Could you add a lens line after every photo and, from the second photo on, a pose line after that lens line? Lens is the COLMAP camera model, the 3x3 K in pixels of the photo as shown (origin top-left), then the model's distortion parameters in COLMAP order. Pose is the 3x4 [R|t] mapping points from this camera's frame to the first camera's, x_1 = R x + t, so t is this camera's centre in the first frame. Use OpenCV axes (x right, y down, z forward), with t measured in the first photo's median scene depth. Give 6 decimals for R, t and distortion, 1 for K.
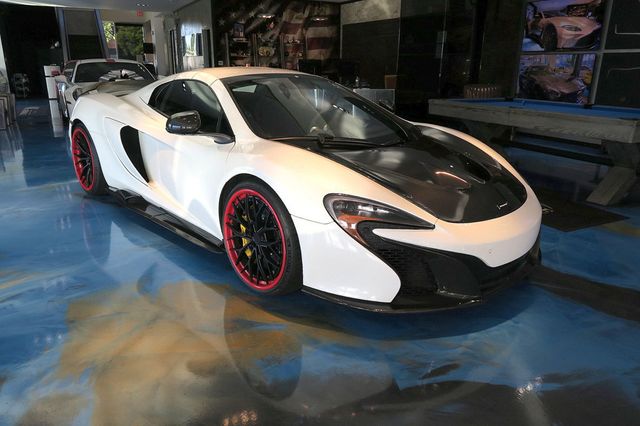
lens RADIAL K [[460.0, 0, 320.0], [0, 460.0, 213.0], [0, 0, 1]] dist [-0.010827, 0.000902]
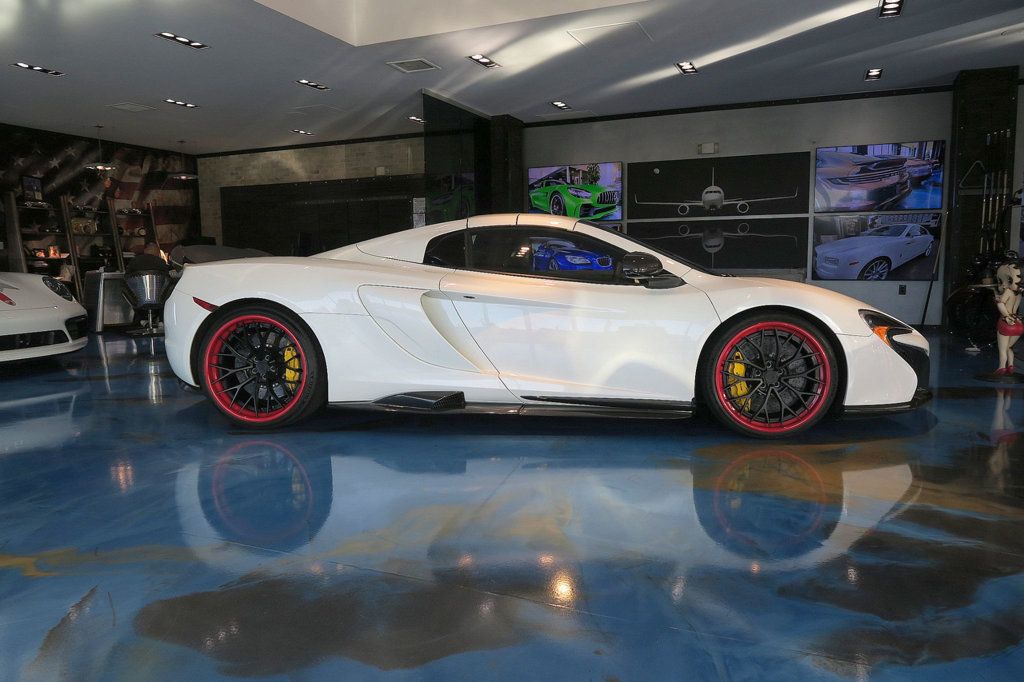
lens RADIAL K [[721.8, 0, 512.0], [0, 721.8, 341.0], [0, 0, 1]] dist [-0.020506, 0.001462]
pose [[0.768776, -0.088004, 0.633434, -0.488015], [0.214997, 0.968401, -0.126393, 0.019744], [-0.602295, 0.233355, 0.763404, 0.066026]]
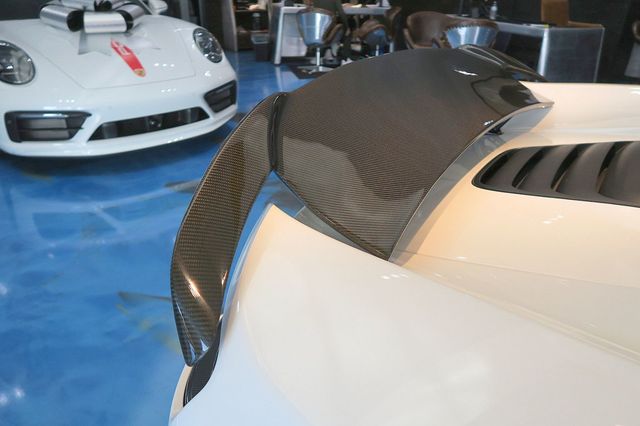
lens RADIAL K [[455.7, 0, 320.0], [0, 455.7, 213.0], [0, 0, 1]] dist [-0.012579, 0.001176]
pose [[0.981940, -0.078796, 0.172003, -0.331833], [0.050267, 0.985125, 0.164325, -0.176217], [-0.182393, -0.152711, 0.971294, 0.553862]]
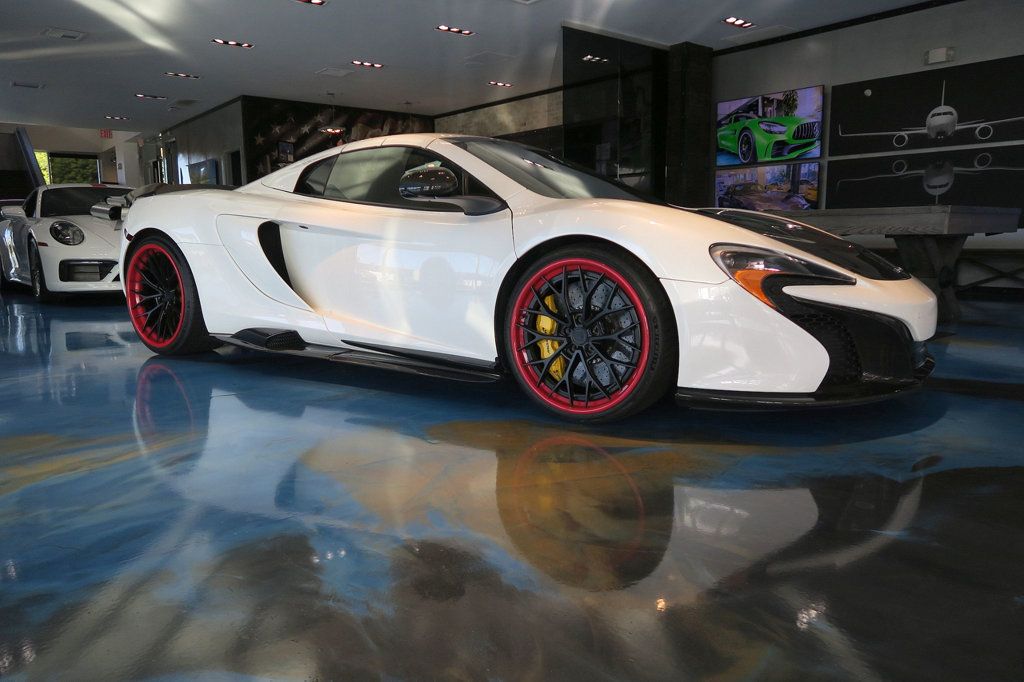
lens RADIAL K [[709.4, 0, 512.0], [0, 709.4, 341.0], [0, 0, 1]] dist [-0.011243, 0.000446]
pose [[0.975789, -0.054958, 0.211696, -0.151698], [0.087292, 0.985342, -0.146562, 0.069139], [-0.200539, 0.161493, 0.966284, 0.012809]]
